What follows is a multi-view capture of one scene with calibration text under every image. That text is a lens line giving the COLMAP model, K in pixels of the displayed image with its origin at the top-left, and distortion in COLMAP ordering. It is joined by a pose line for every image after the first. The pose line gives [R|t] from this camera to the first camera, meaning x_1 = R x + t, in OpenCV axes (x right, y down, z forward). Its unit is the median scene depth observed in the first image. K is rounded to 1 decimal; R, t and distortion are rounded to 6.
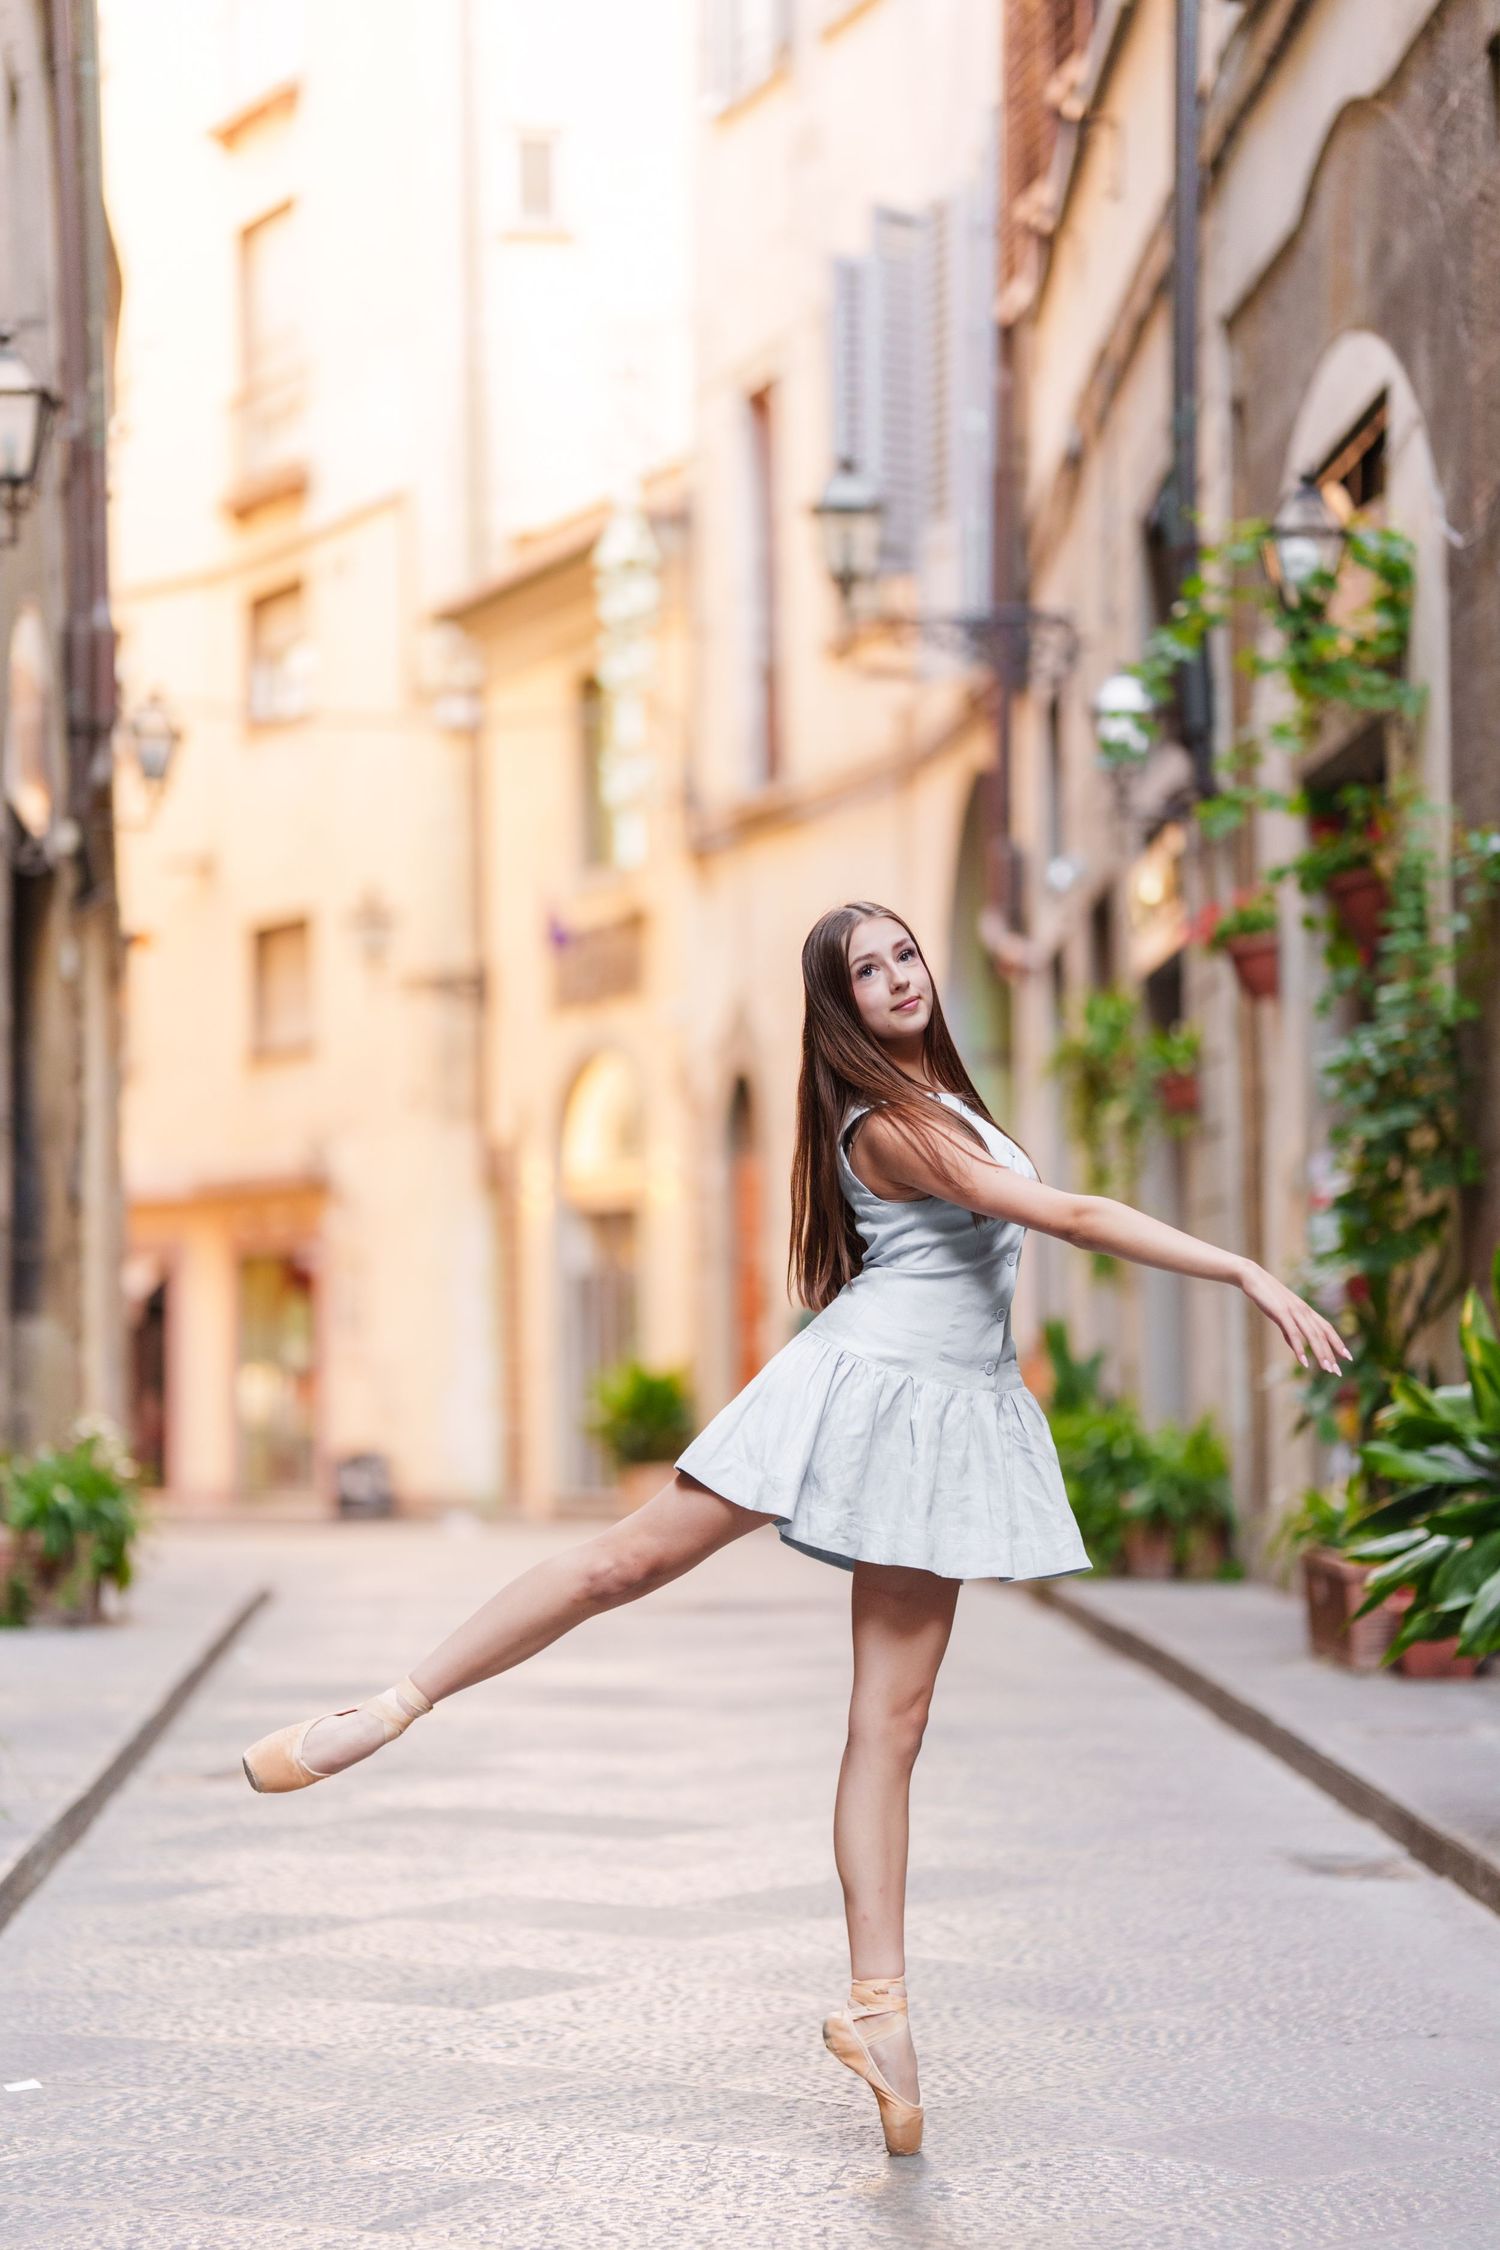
lens RADIAL K [[5477.8, 0, 842.4], [0, 5477.8, 1162.9], [0, 0, 1]] dist [0.729697, 0.520497]
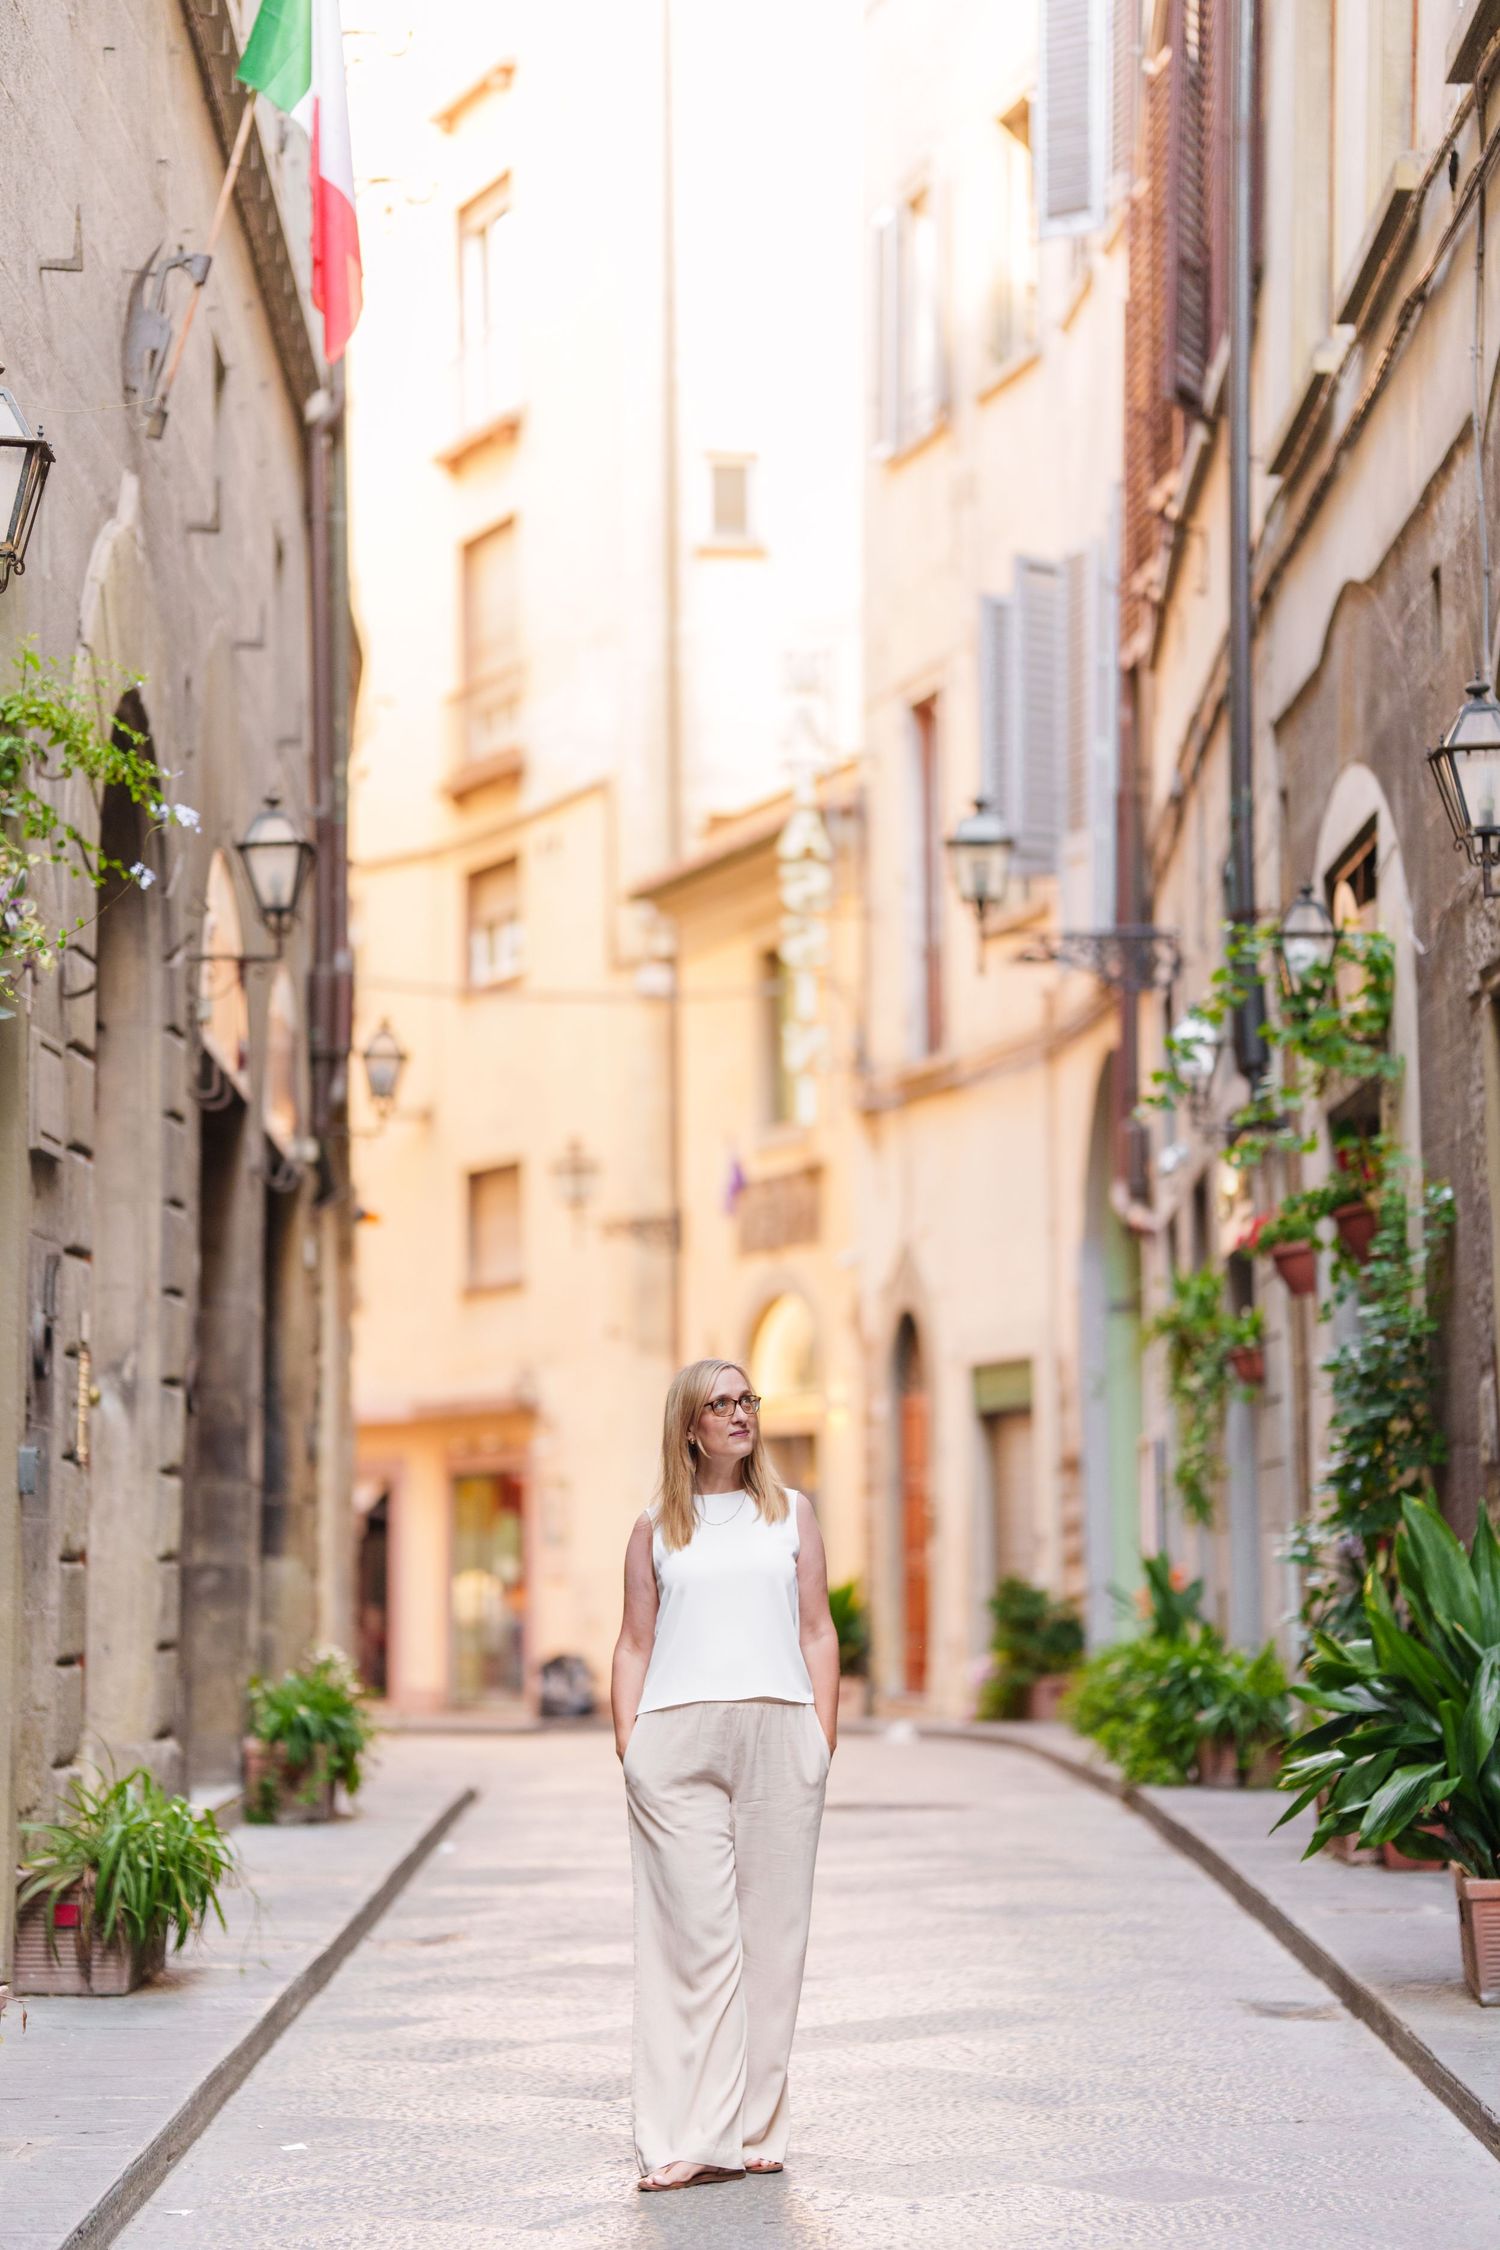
lens RADIAL K [[5249.0, 0, 839.1], [0, 5249.0, 1170.4], [0, 0, 1]] dist [0.602706, 0.506162]
pose [[0.999344, -0.002537, -0.036138, 0.020894], [0.001120, 0.999231, -0.039187, -0.014197], [0.036209, 0.039121, 0.998578, -0.175369]]
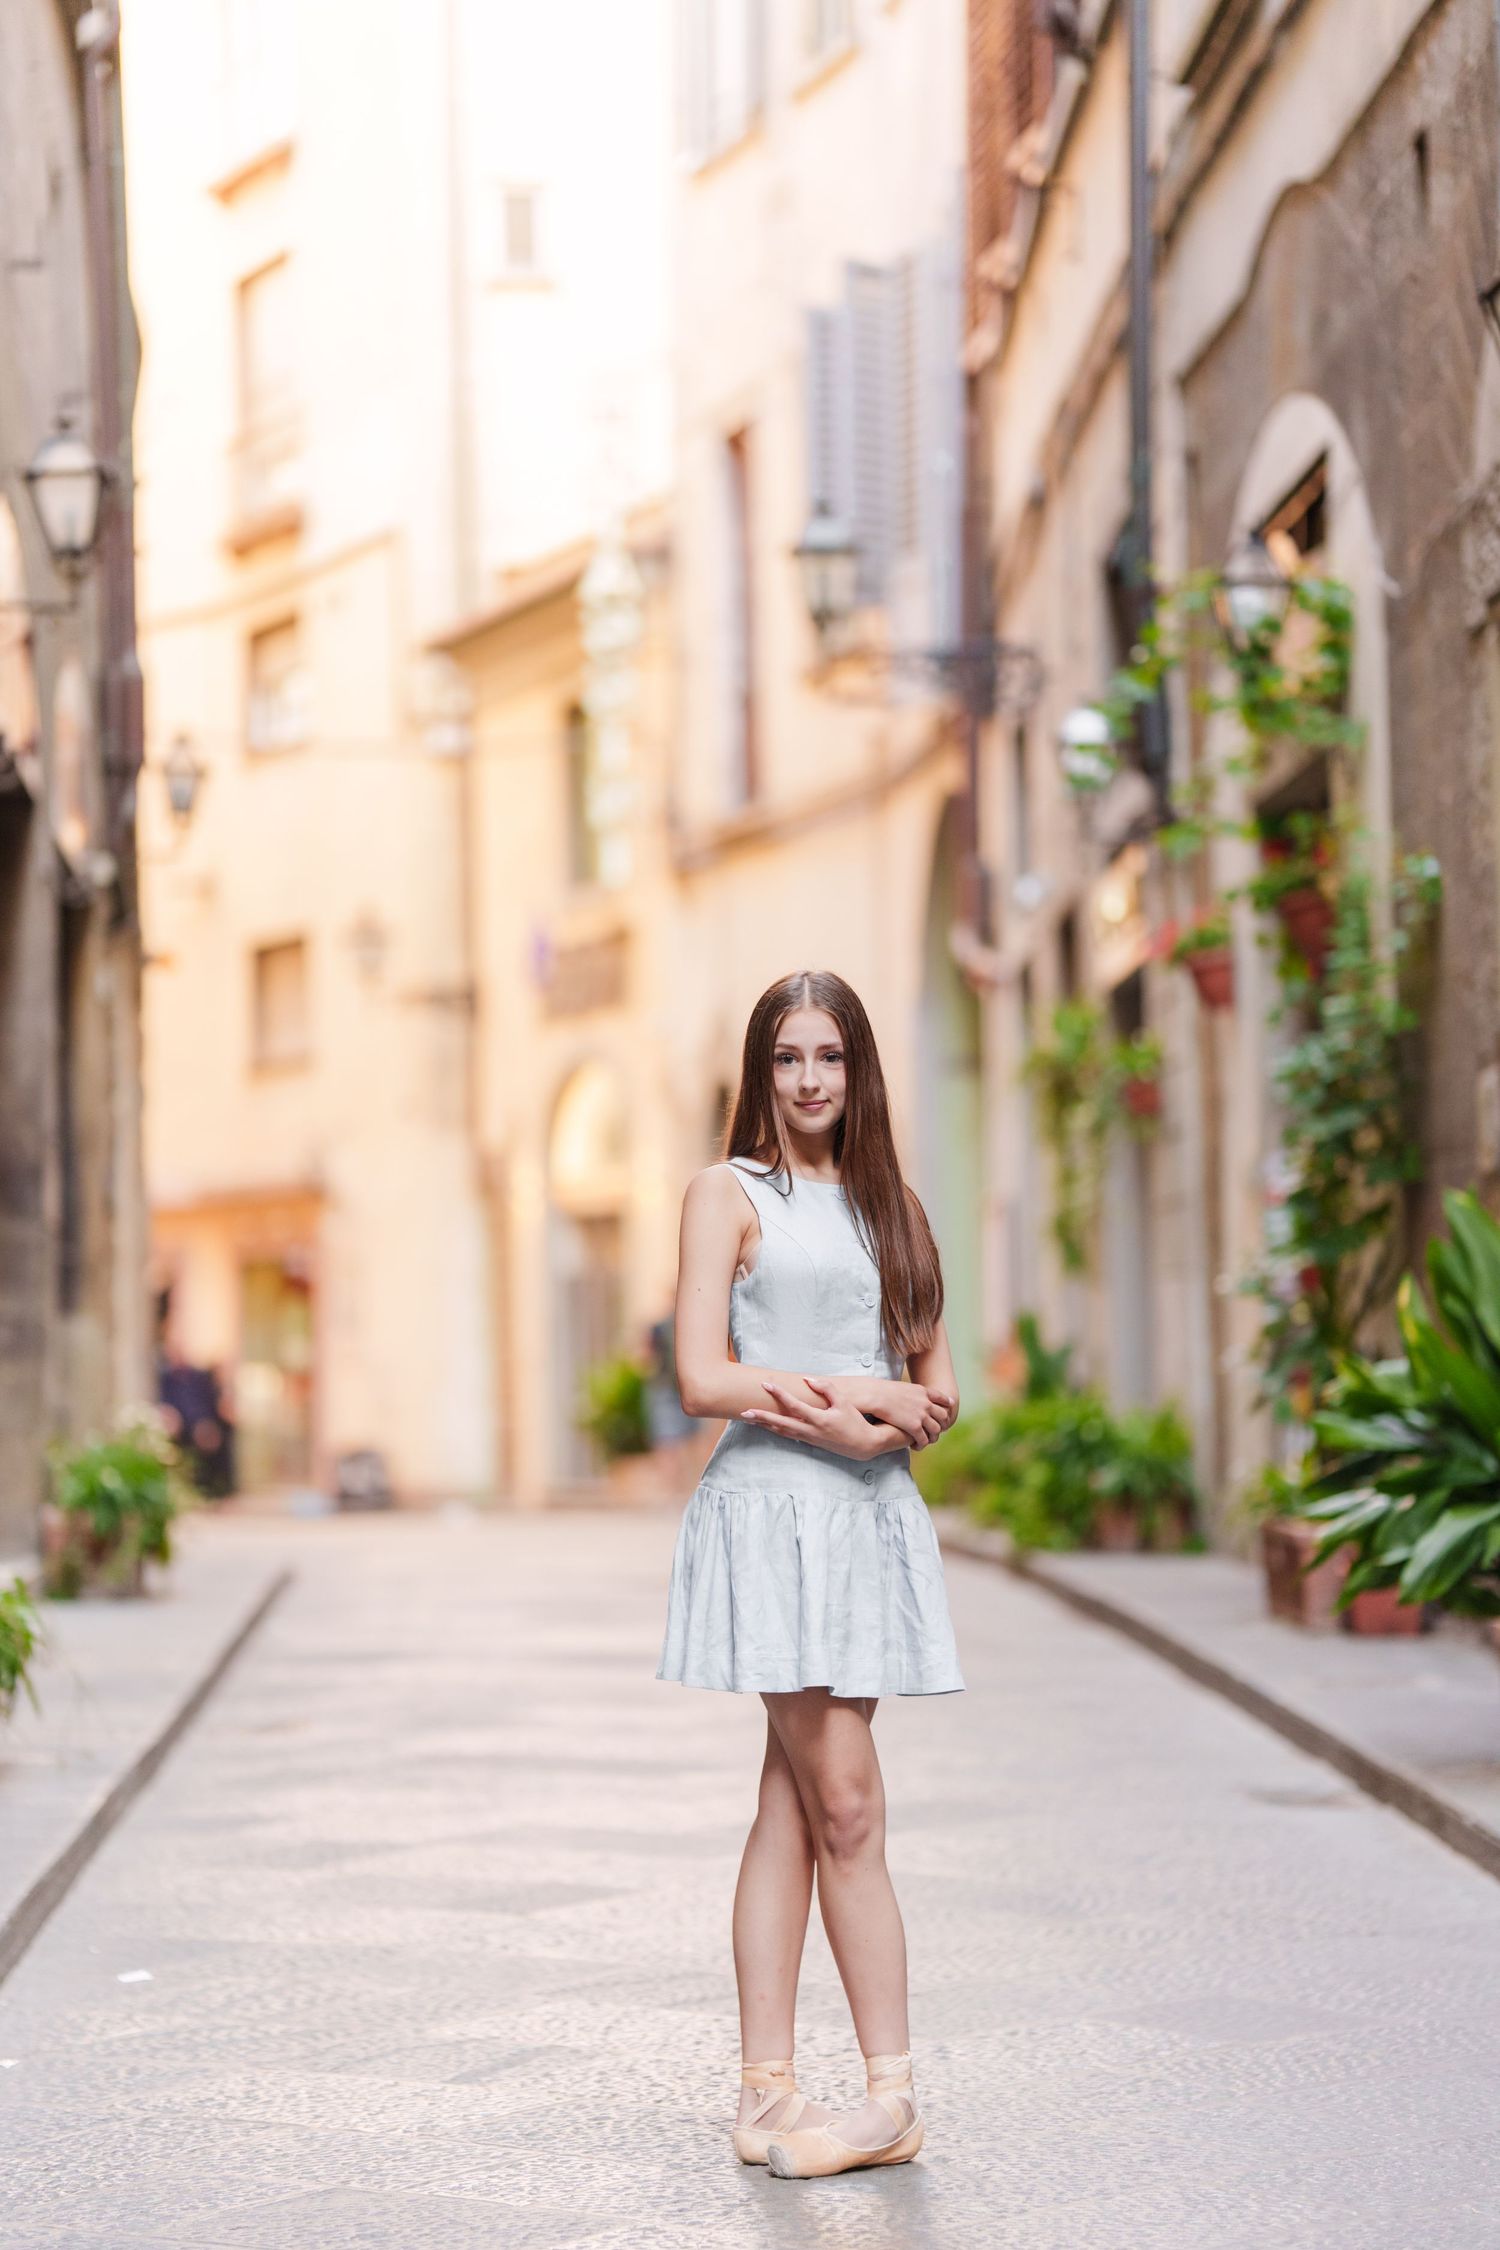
lens RADIAL K [[5317.7, 0, 756.0], [0, 5317.7, 1127.8], [0, 0, 1]] dist [0.640909, 0.581517]
pose [[0.999905, -0.007898, -0.011257, -0.002759], [0.007814, 0.999941, -0.007510, 0.000342], [0.011316, 0.007421, 0.999908, -0.049589]]
